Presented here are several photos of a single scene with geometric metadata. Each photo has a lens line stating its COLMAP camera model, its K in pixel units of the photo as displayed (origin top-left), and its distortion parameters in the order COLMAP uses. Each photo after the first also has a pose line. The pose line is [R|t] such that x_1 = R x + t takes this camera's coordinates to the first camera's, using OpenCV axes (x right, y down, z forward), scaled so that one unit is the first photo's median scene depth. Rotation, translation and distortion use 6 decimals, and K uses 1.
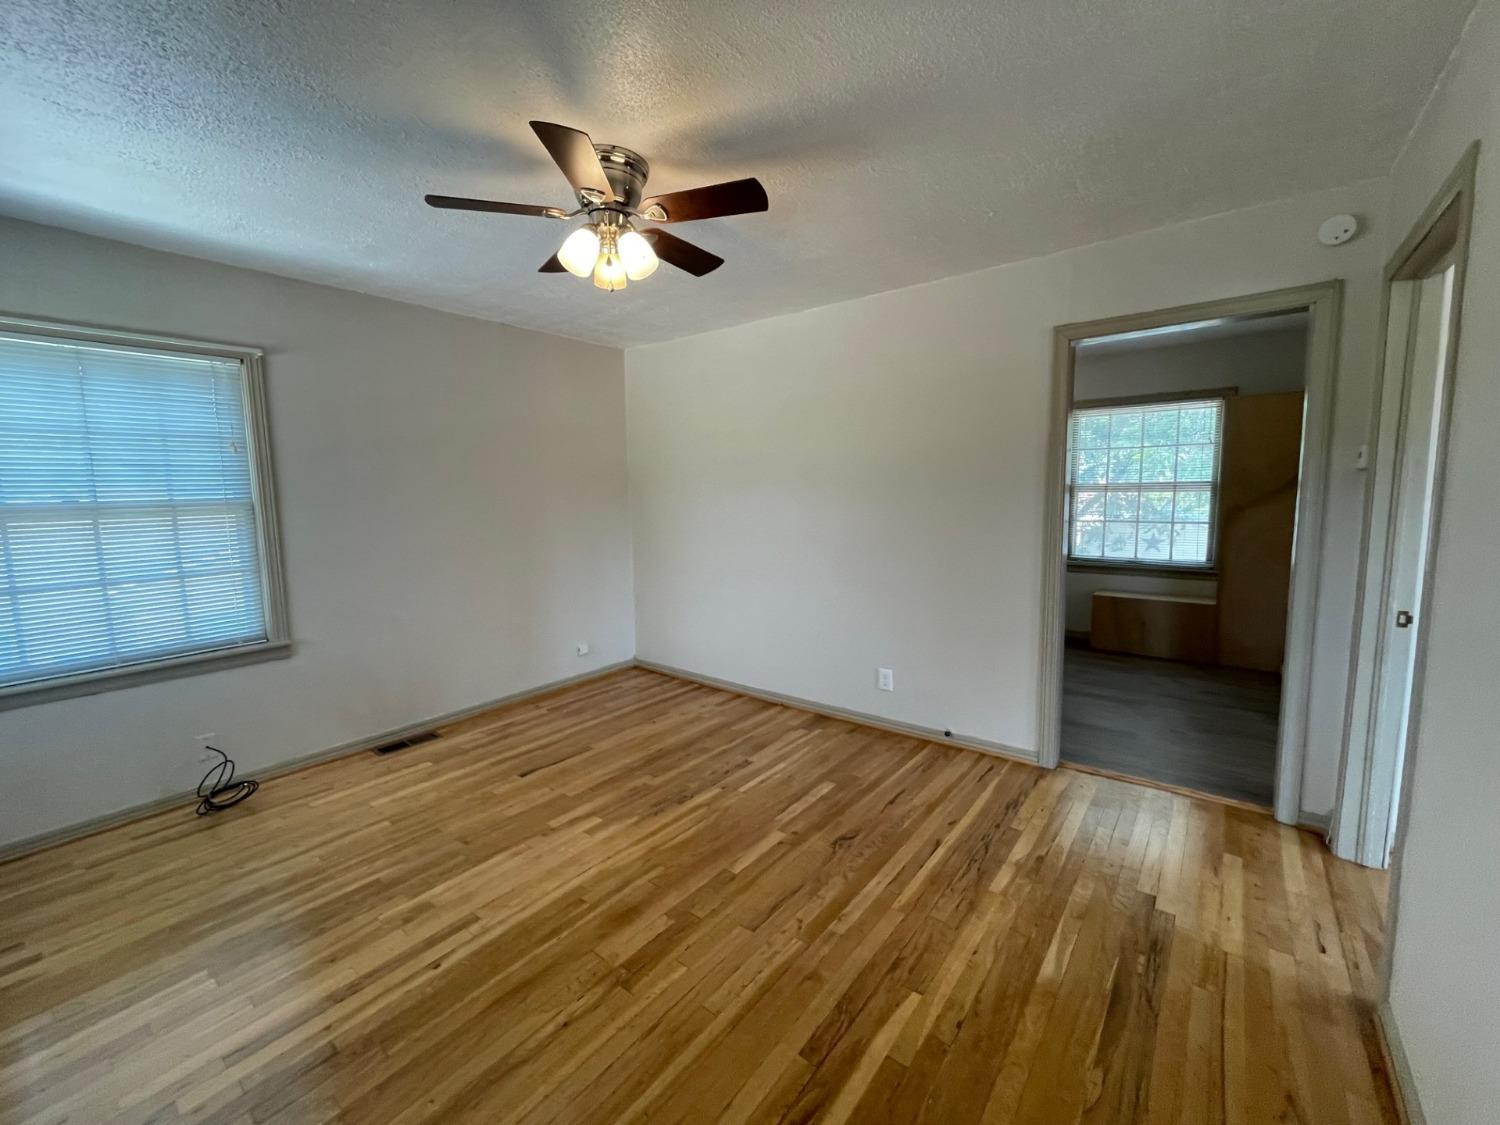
lens RADIAL K [[609.3, 0, 763.9], [0, 609.3, 566.7], [0, 0, 1]] dist [0.000590, 0.000576]
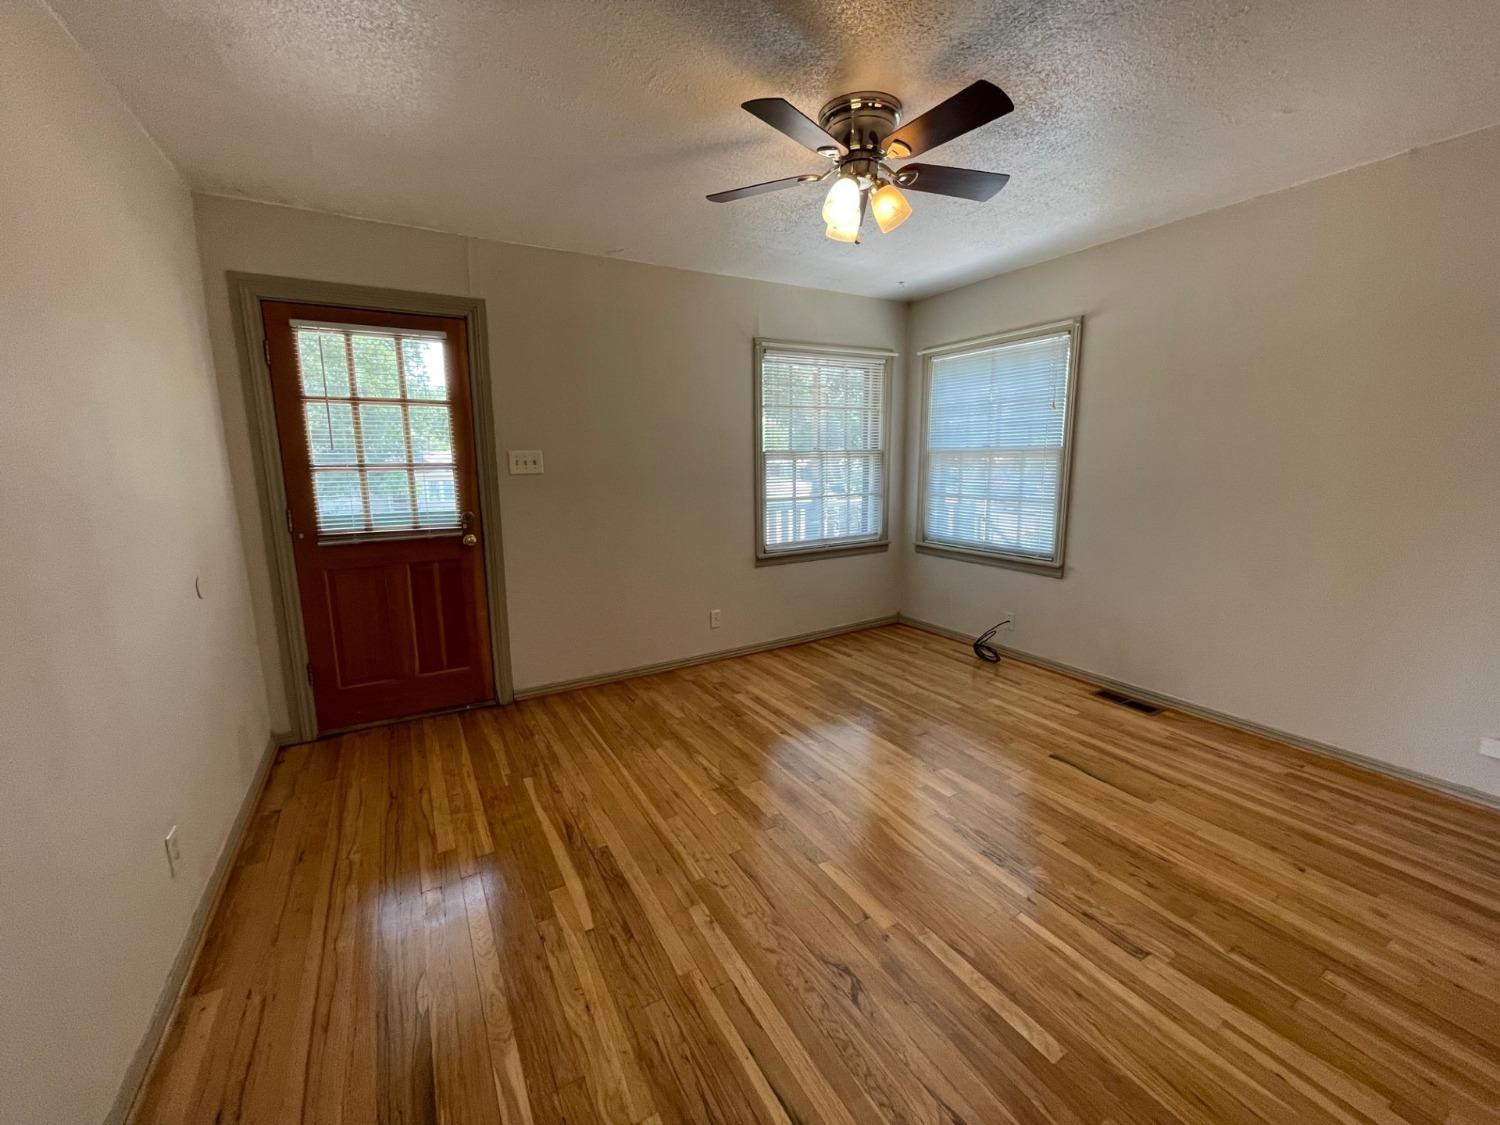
lens RADIAL K [[609.3, 0, 735.9], [0, 609.3, 566.2], [0, 0, 1]] dist [0.000590, 0.000576]
pose [[-0.397874, 0.188871, -0.897788, 0.607240], [-0.095758, 0.964685, 0.245382, -0.118863], [0.912429, 0.183602, -0.365737, 0.928694]]
